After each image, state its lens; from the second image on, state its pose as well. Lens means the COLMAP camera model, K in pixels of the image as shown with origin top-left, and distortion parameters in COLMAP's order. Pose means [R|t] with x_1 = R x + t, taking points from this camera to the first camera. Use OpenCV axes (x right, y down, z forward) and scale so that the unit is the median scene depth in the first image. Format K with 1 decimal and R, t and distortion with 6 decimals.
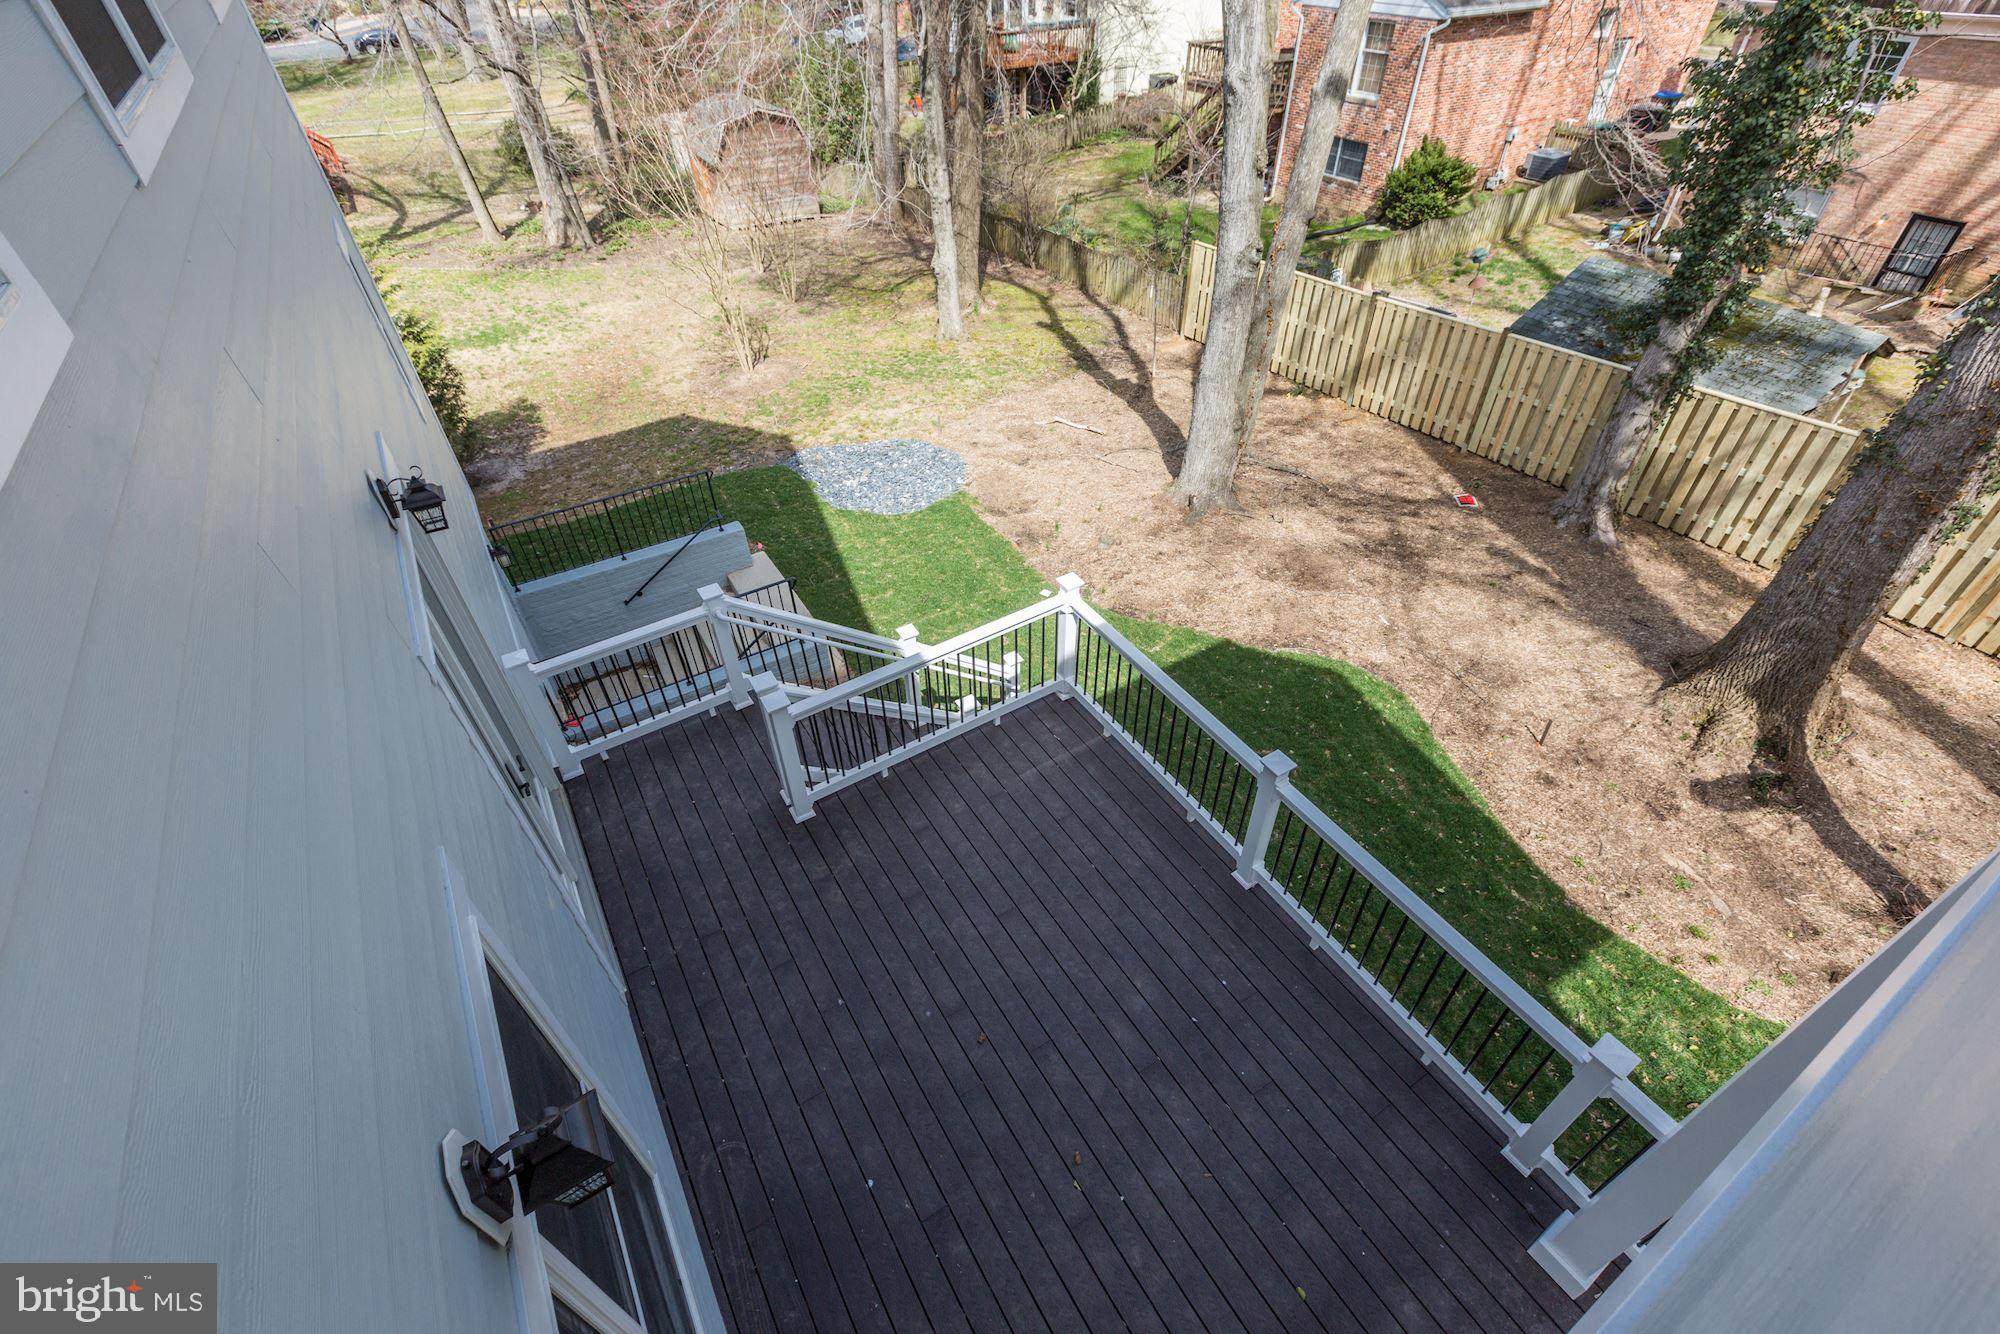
lens RADIAL K [[907.2, 0, 1008.3], [0, 907.2, 679.3], [0, 0, 1]] dist [-0.003561, -0.000180]
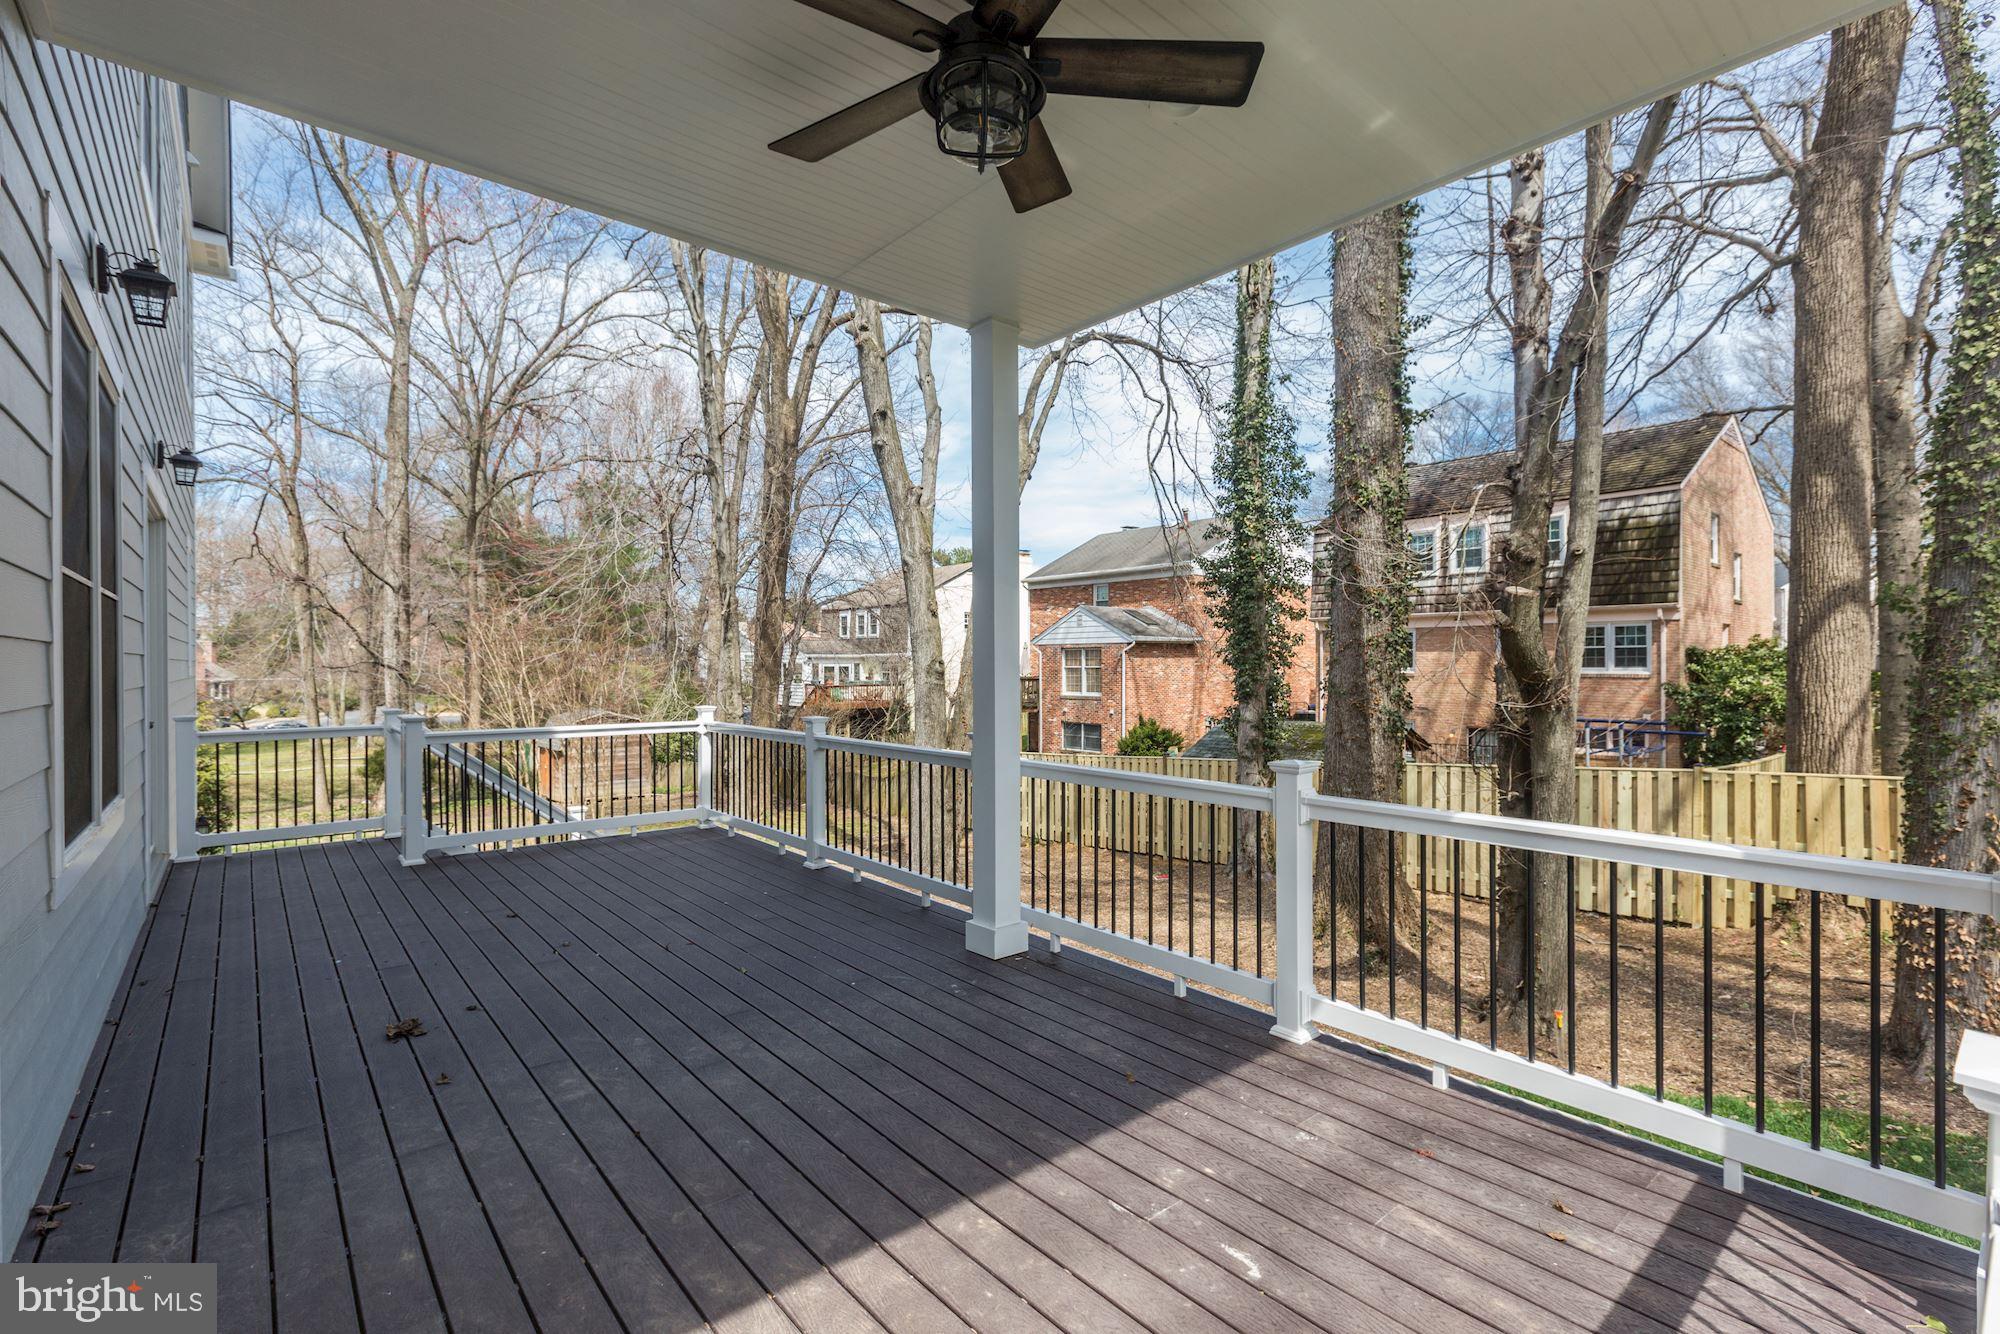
lens RADIAL K [[907.2, 0, 998.6], [0, 907.2, 658.4], [0, 0, 1]] dist [-0.003561, -0.000180]
pose [[0.990093, 0.002707, 0.140384, 0.138502], [0.090861, 0.749902, -0.655280, 0.332315], [-0.107048, 0.661544, 0.742227, -0.012712]]
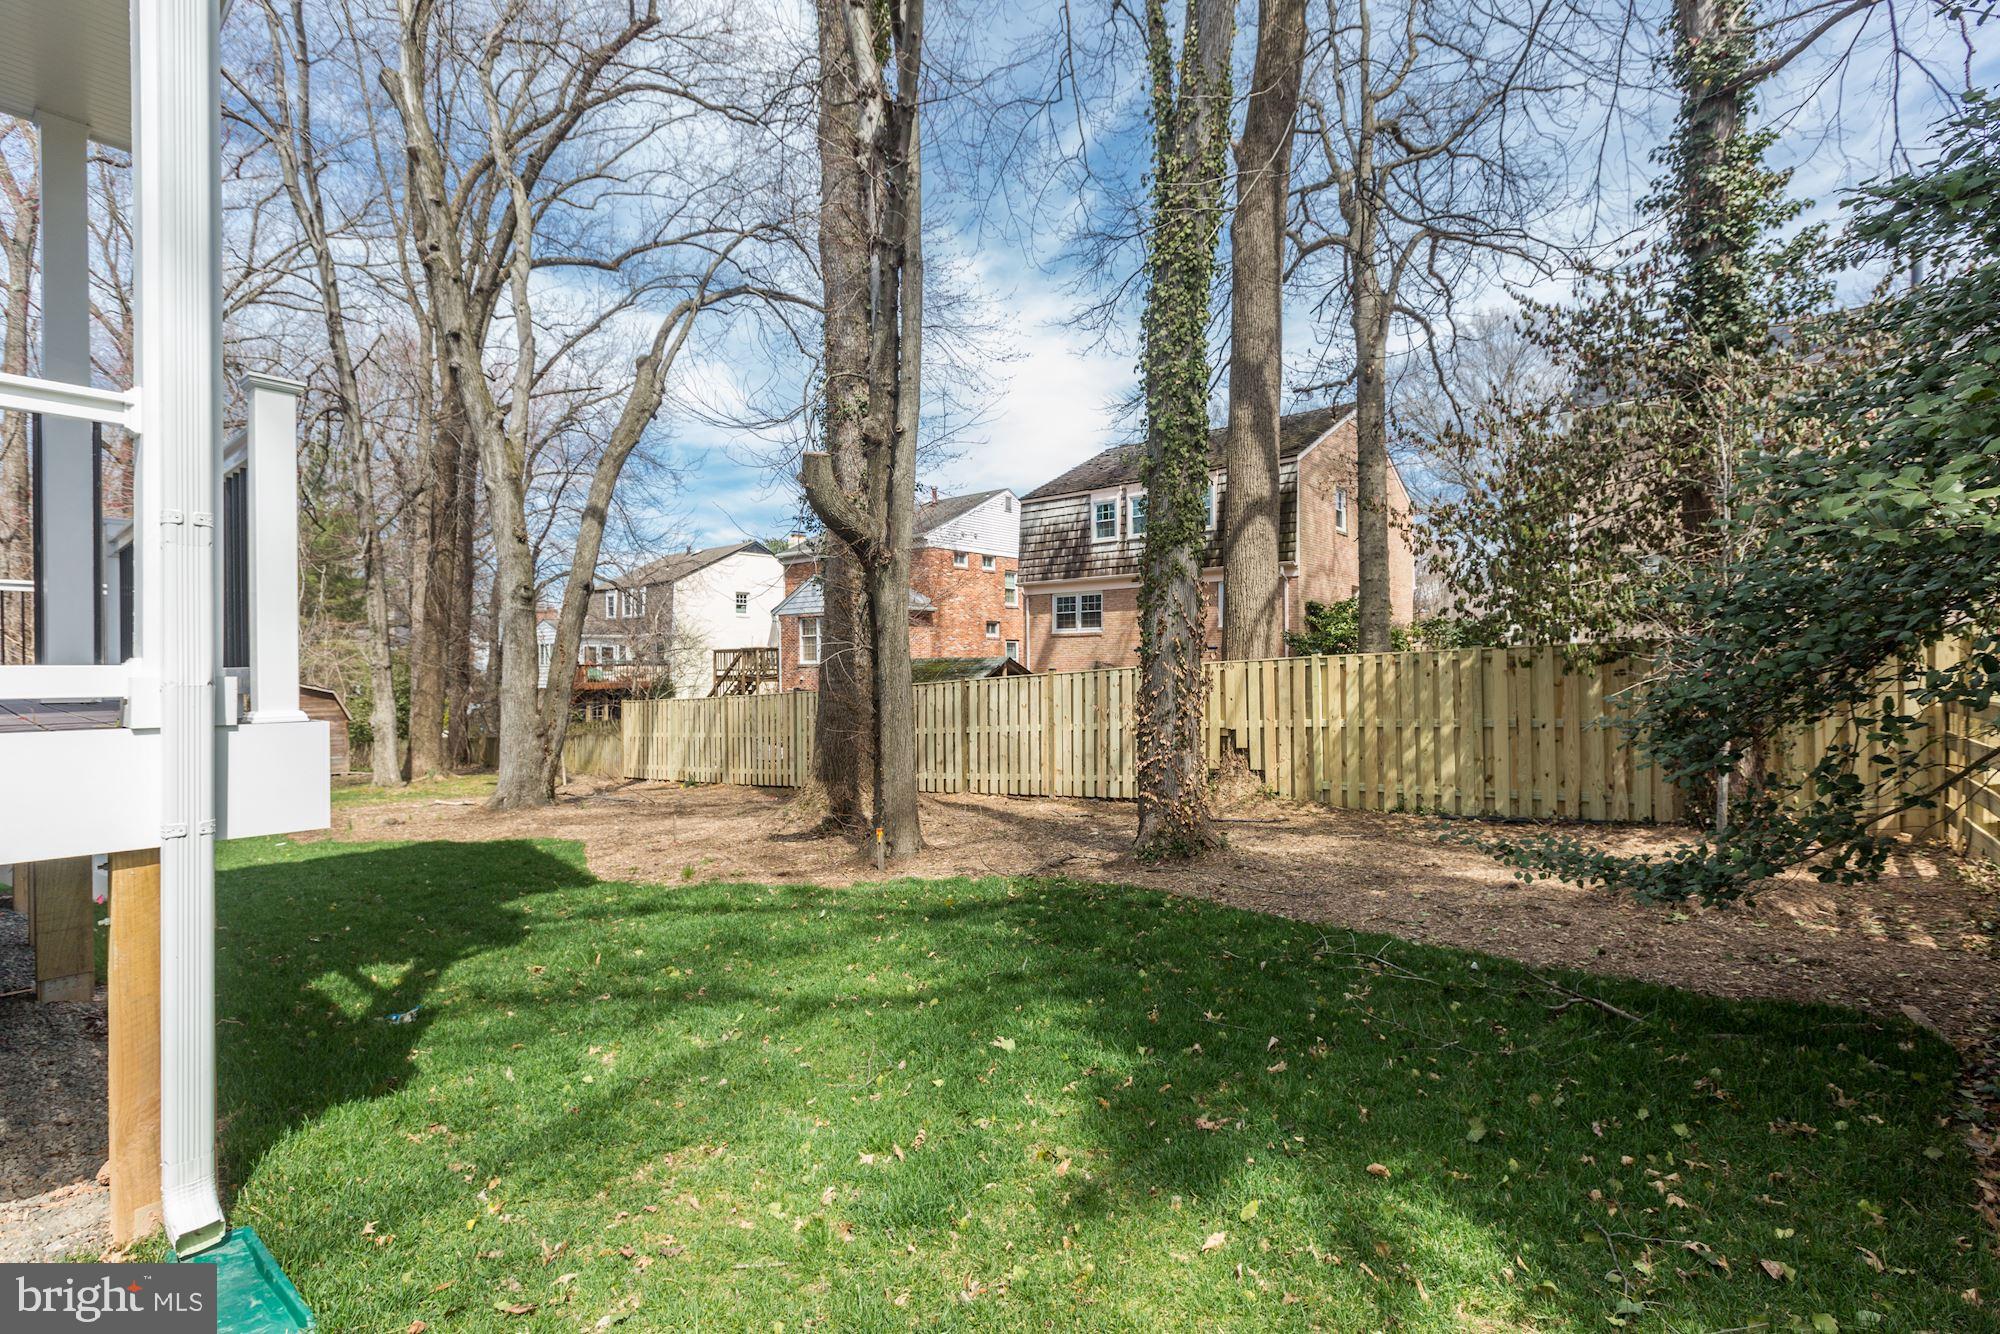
lens RADIAL K [[907.2, 0, 999.2], [0, 907.2, 660.9], [0, 0, 1]] dist [-0.003561, -0.000180]
pose [[0.951757, -0.003305, 0.306835, 0.434093], [0.205214, 0.750283, -0.628461, 0.489238], [-0.228135, 0.661109, 0.714765, -0.048046]]
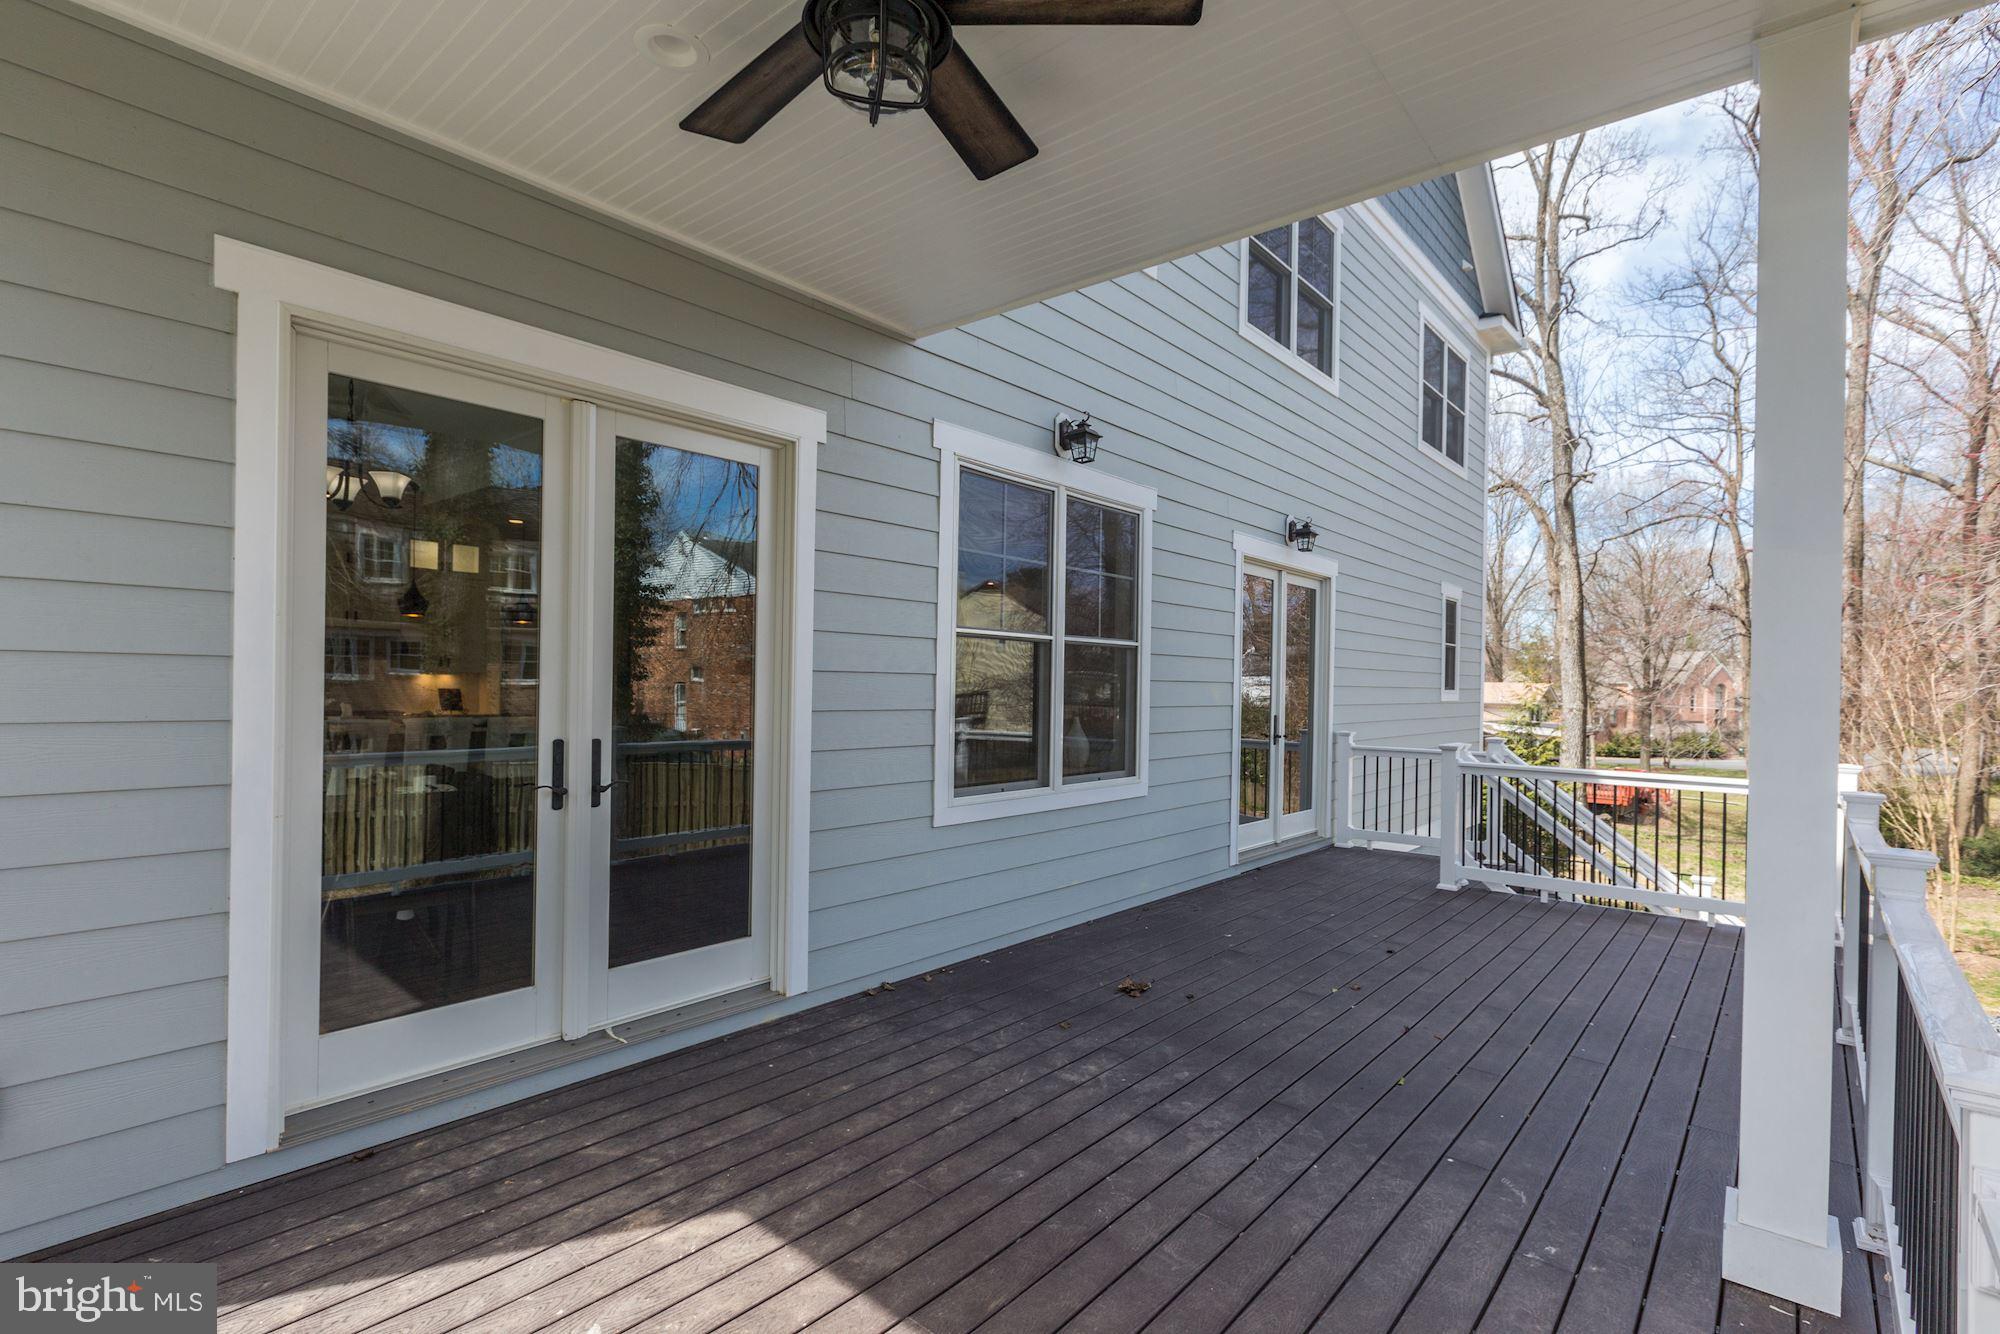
lens RADIAL K [[907.2, 0, 1008.1], [0, 907.2, 700.3], [0, 0, 1]] dist [-0.003561, -0.000180]
pose [[0.296448, 0.021338, -0.954810, 0.298045], [-0.637409, 0.748925, -0.181165, 0.236010], [0.711216, 0.662311, 0.235619, 0.094605]]
